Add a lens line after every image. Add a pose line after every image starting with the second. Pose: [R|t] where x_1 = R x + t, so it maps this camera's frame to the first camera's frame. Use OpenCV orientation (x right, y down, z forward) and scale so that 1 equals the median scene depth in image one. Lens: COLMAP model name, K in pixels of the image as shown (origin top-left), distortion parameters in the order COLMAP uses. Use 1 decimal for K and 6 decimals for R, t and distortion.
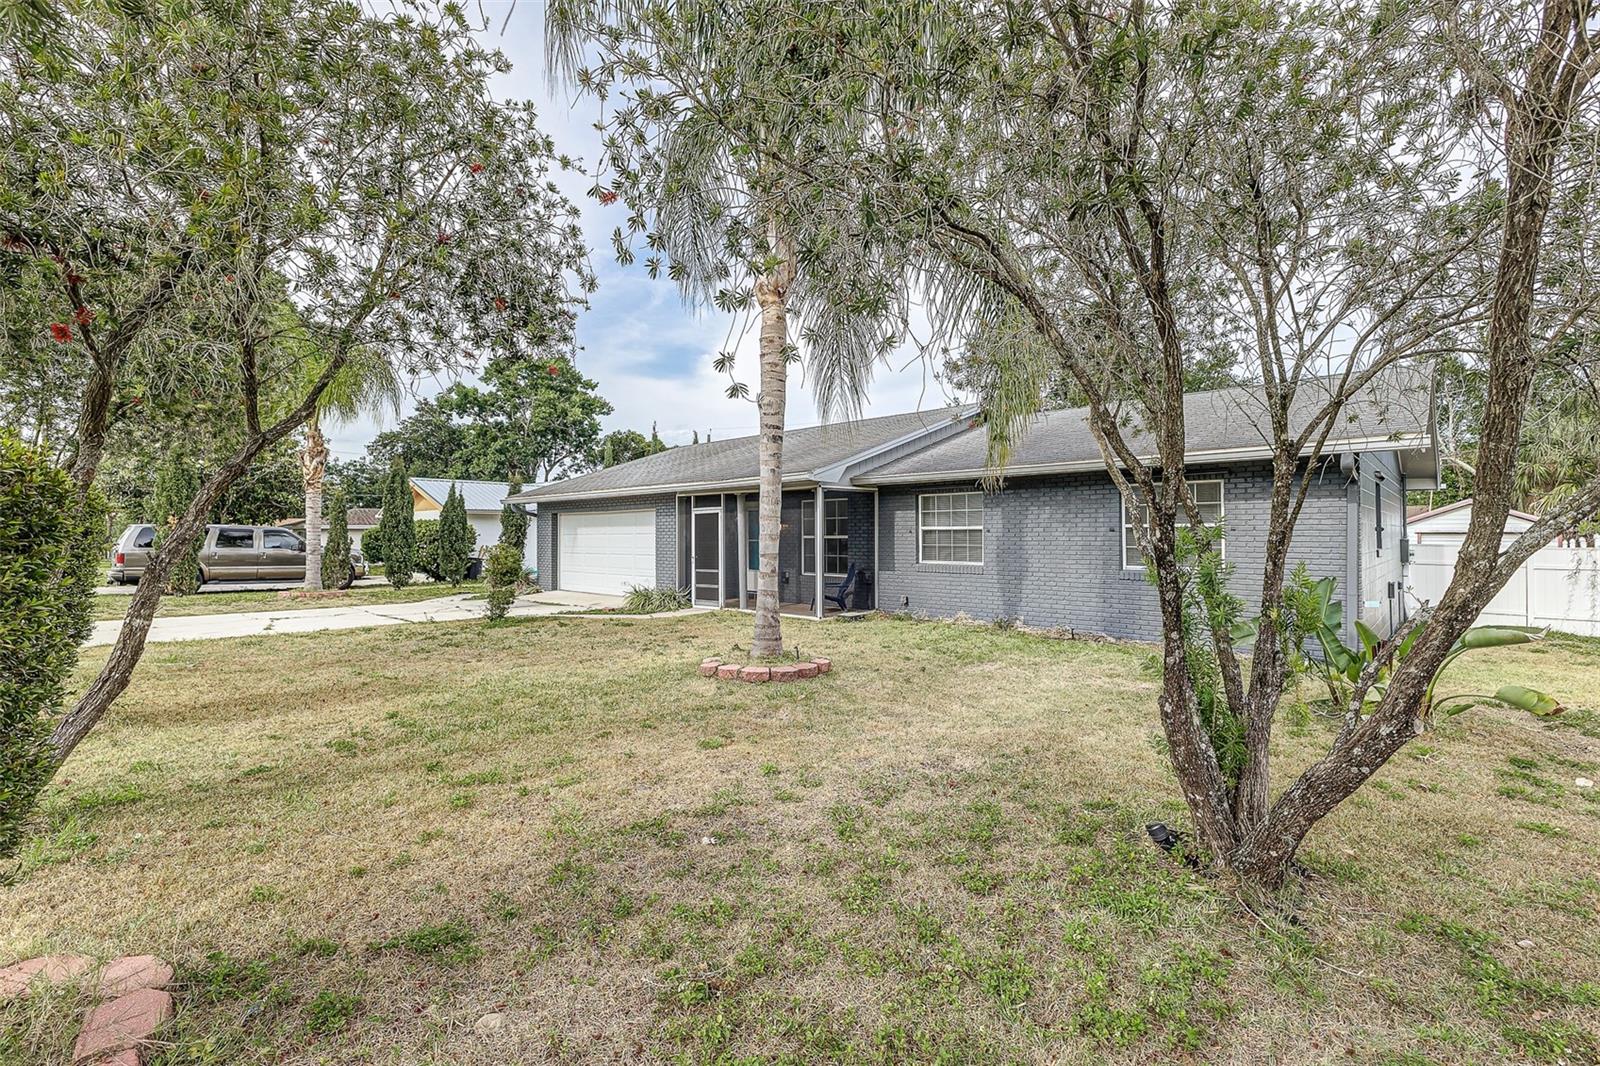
lens RADIAL K [[707.4, 0, 798.1], [0, 707.4, 531.1], [0, 0, 1]] dist [-0.001424, -0.000916]
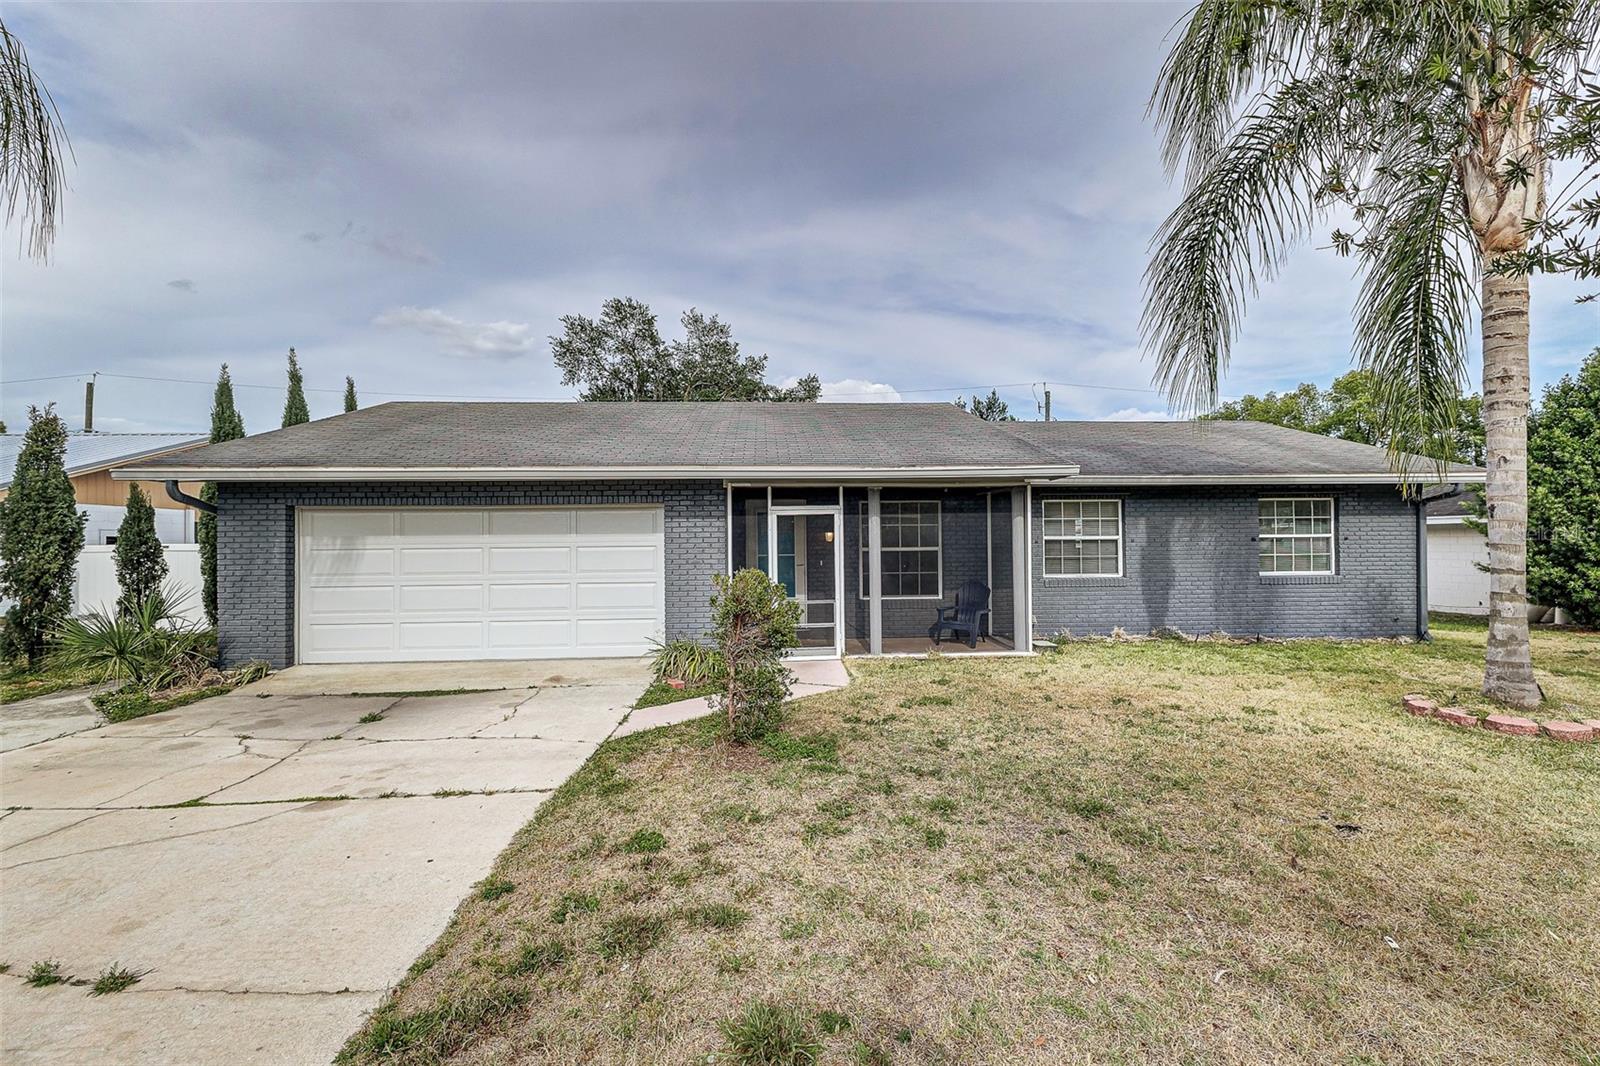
lens RADIAL K [[707.4, 0, 798.1], [0, 707.4, 531.1], [0, 0, 1]] dist [-0.001424, -0.000916]
pose [[0.686677, 0.011741, 0.726868, -0.623203], [0.003400, 0.999807, -0.019362, 0.002931], [-0.726955, 0.015767, 0.686505, 0.563796]]
